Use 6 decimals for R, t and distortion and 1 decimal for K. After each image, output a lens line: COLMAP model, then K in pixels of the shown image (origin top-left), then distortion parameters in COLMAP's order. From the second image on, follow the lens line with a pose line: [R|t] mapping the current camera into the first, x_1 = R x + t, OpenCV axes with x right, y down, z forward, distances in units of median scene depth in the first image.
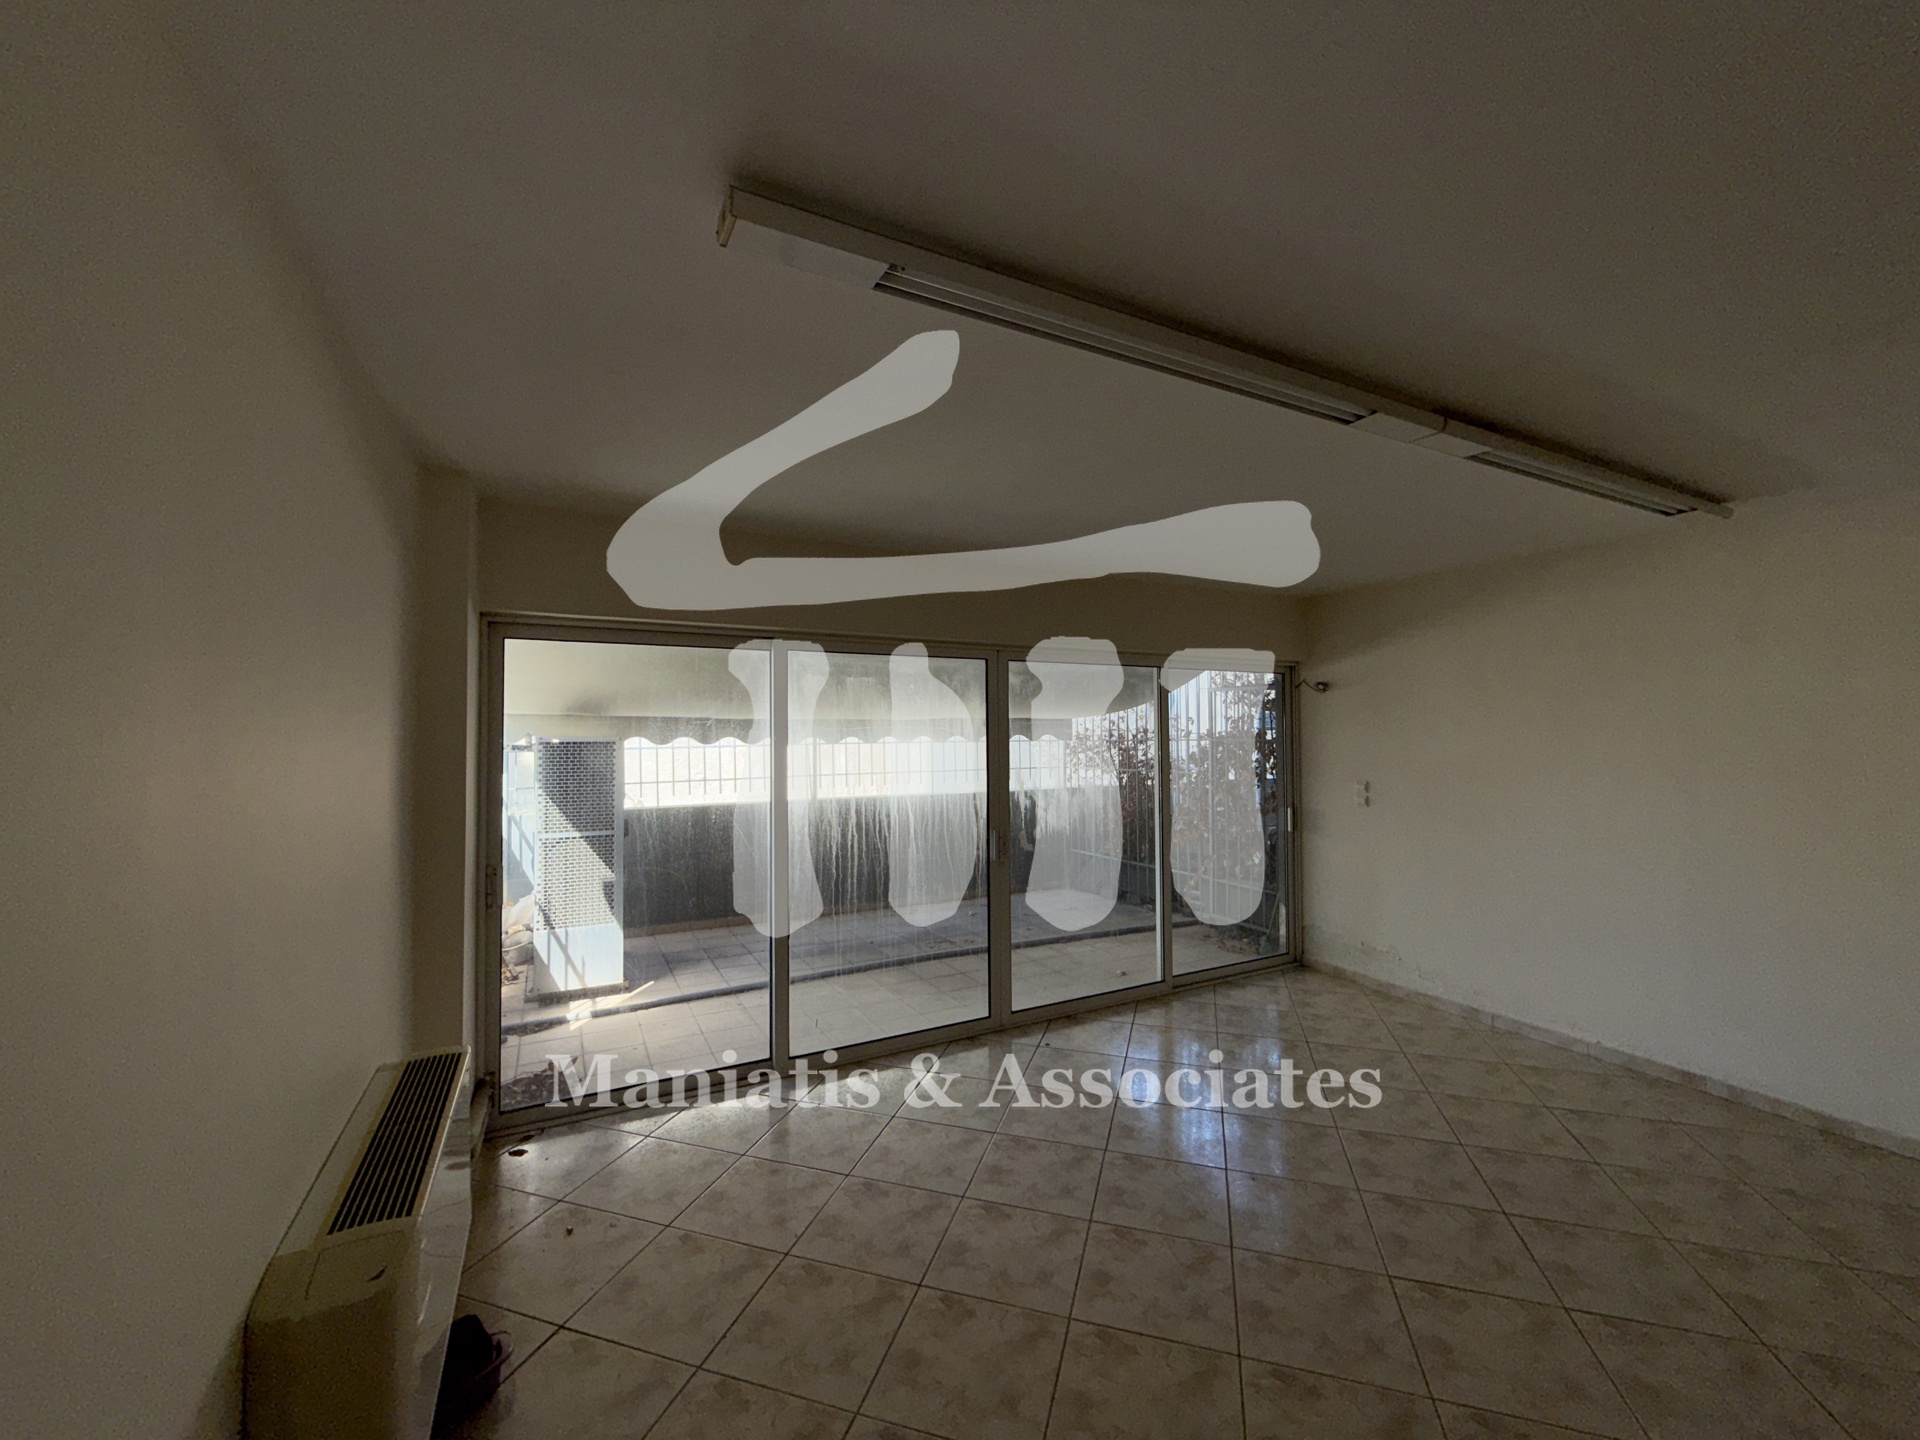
lens RADIAL K [[755.1, 0, 941.3], [0, 755.1, 729.1], [0, 0, 1]] dist [-0.001055, 0.003378]
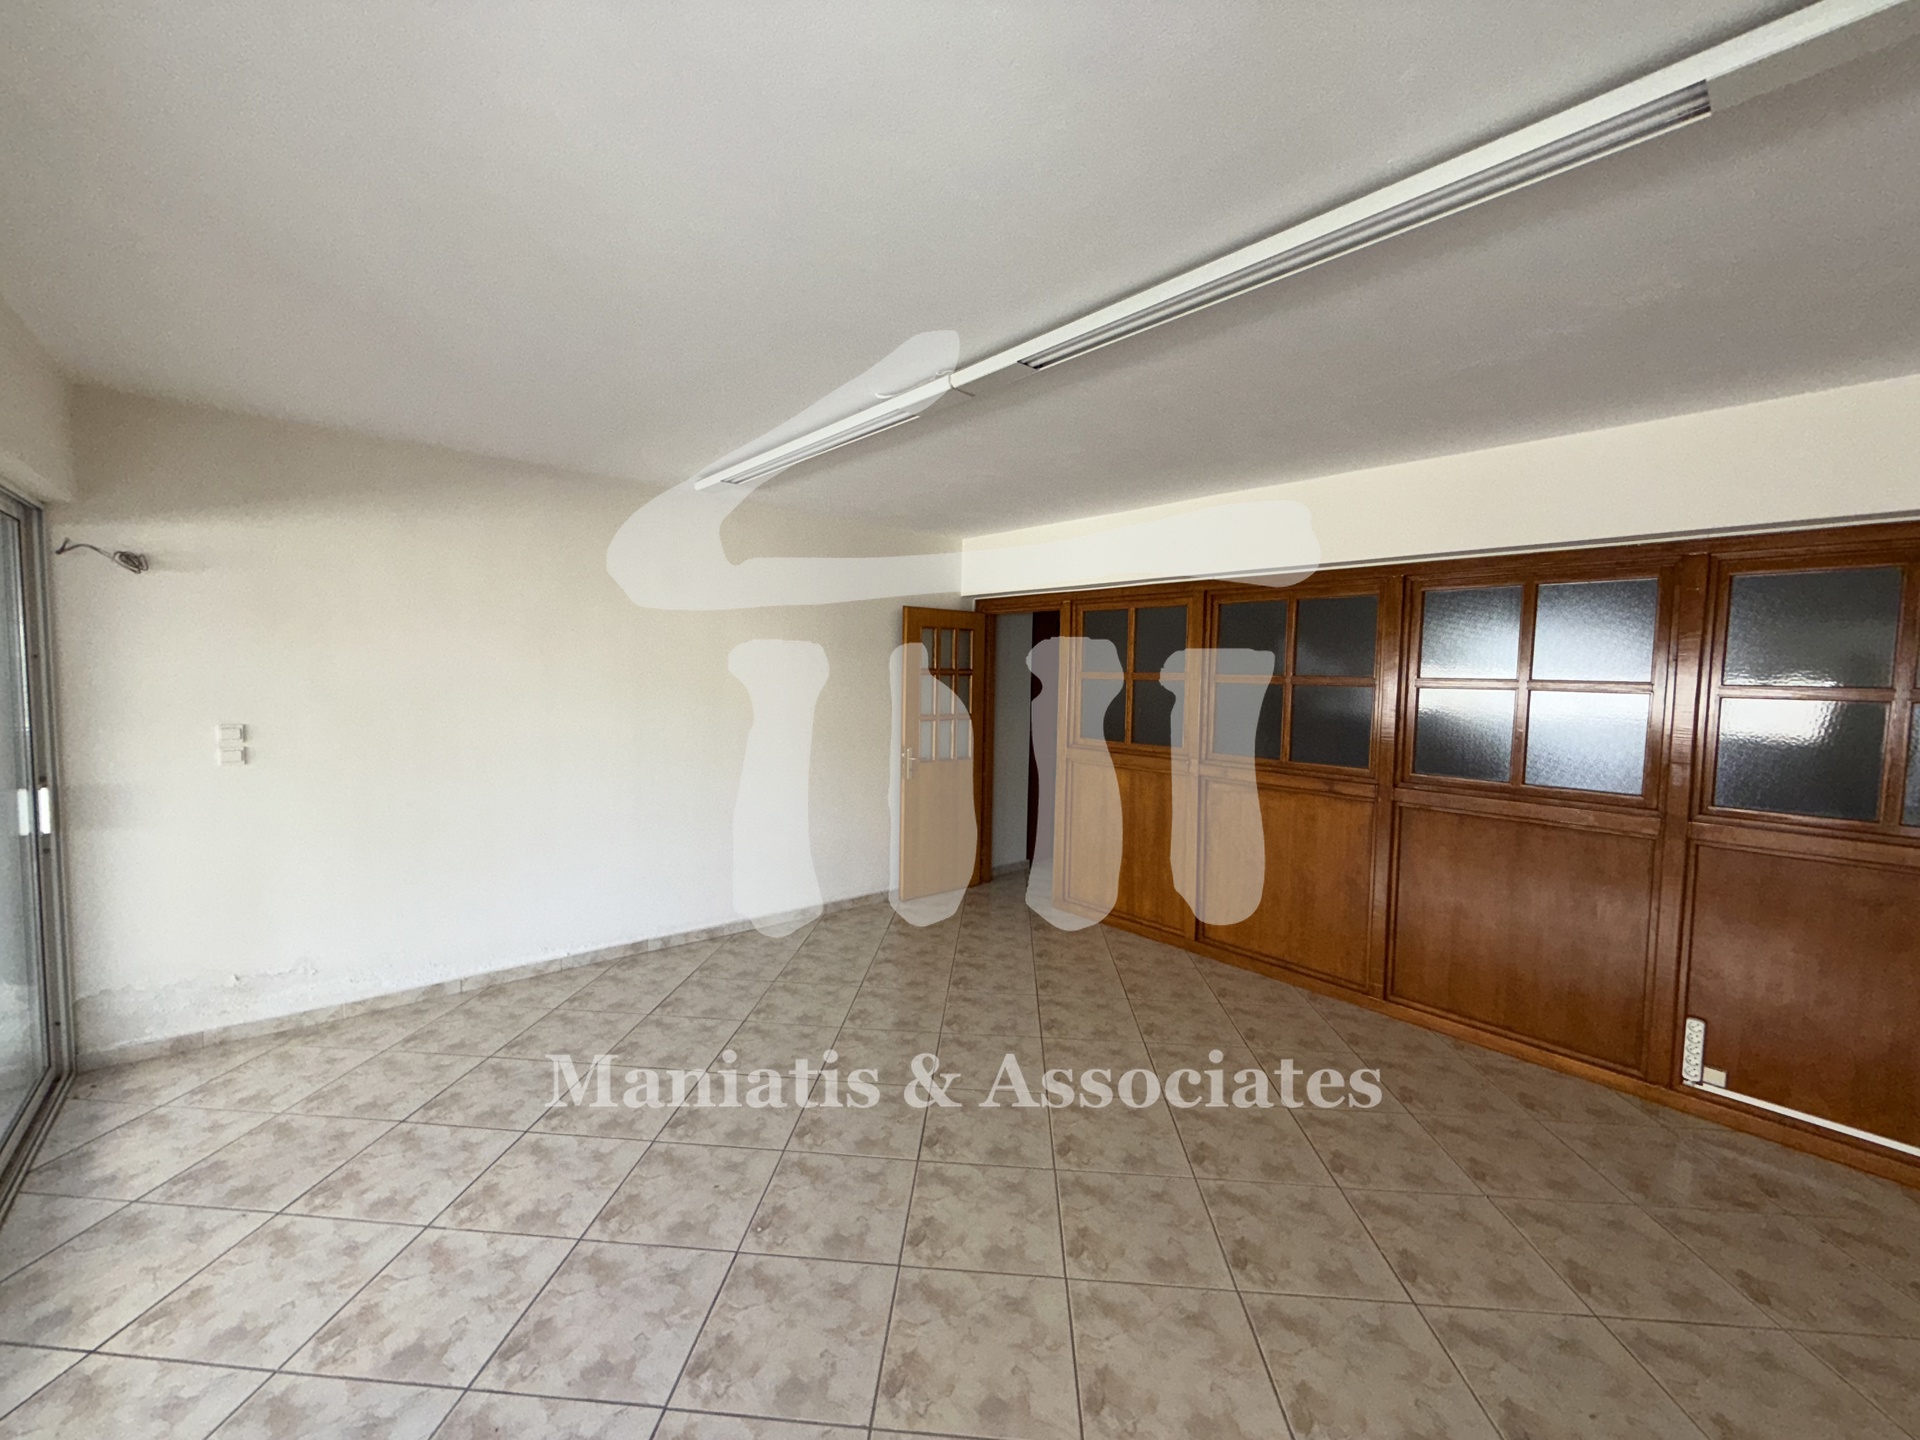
lens RADIAL K [[766.1, 0, 954.1], [0, 766.1, 718.5], [0, 0, 1]] dist [0.000910, 0.000170]
pose [[-0.263734, -0.041110, 0.963719, -0.231679], [-0.022406, 0.999083, 0.036487, 0.027977], [-0.964335, -0.011970, -0.264413, 0.612741]]
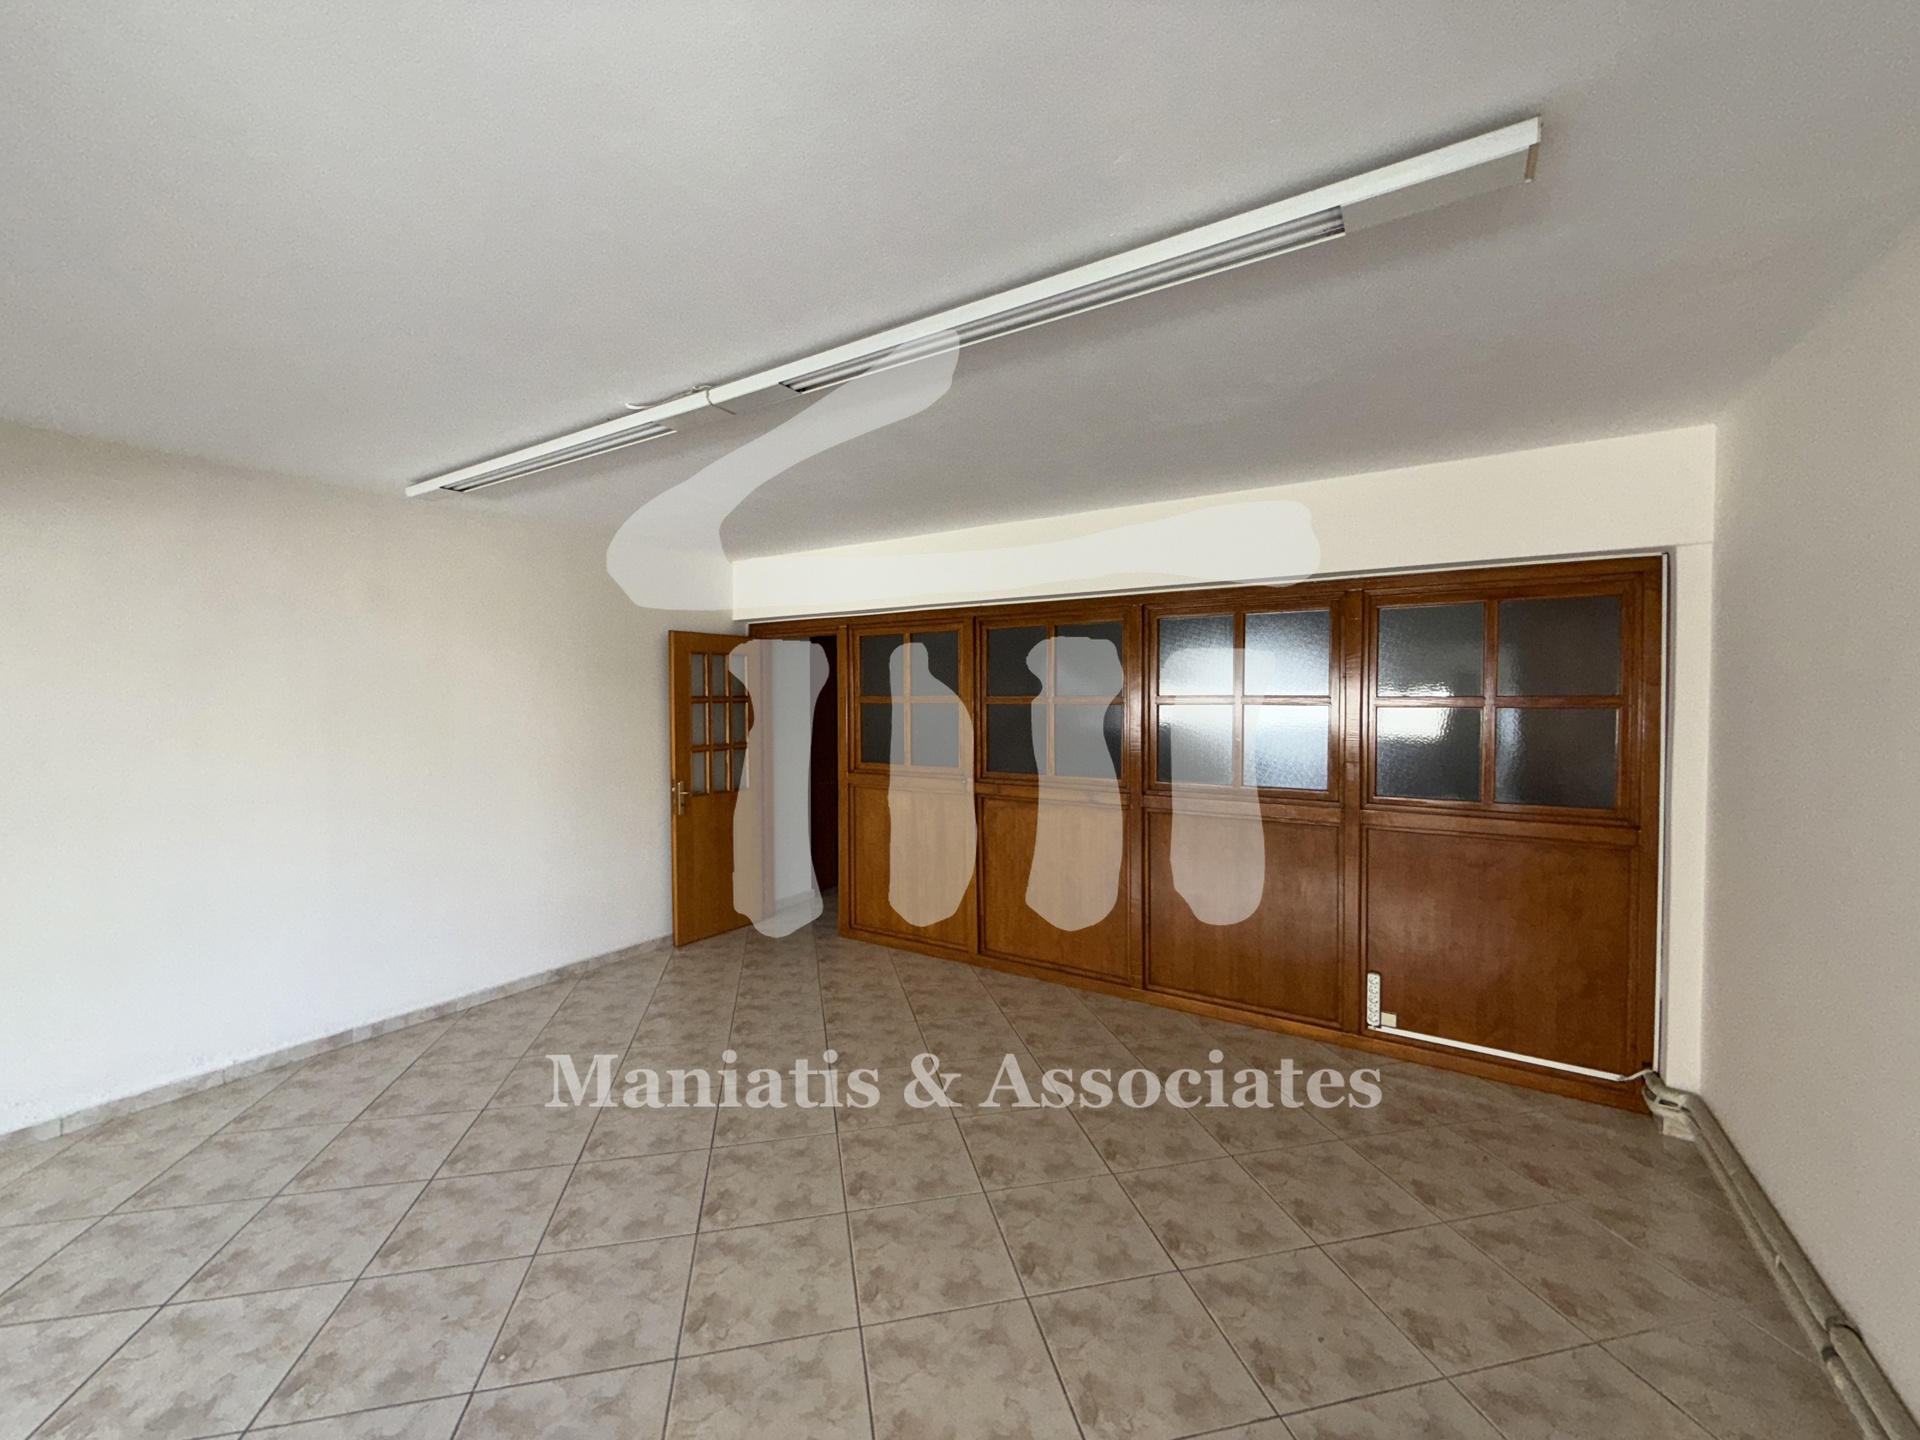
lens RADIAL K [[766.1, 0, 954.1], [0, 766.1, 718.5], [0, 0, 1]] dist [0.000910, 0.000170]
pose [[-0.521280, 0.000660, 0.853385, -0.226895], [0.006698, 0.999972, 0.003318, 0.026008], [-0.853359, 0.007445, -0.521270, 0.604730]]
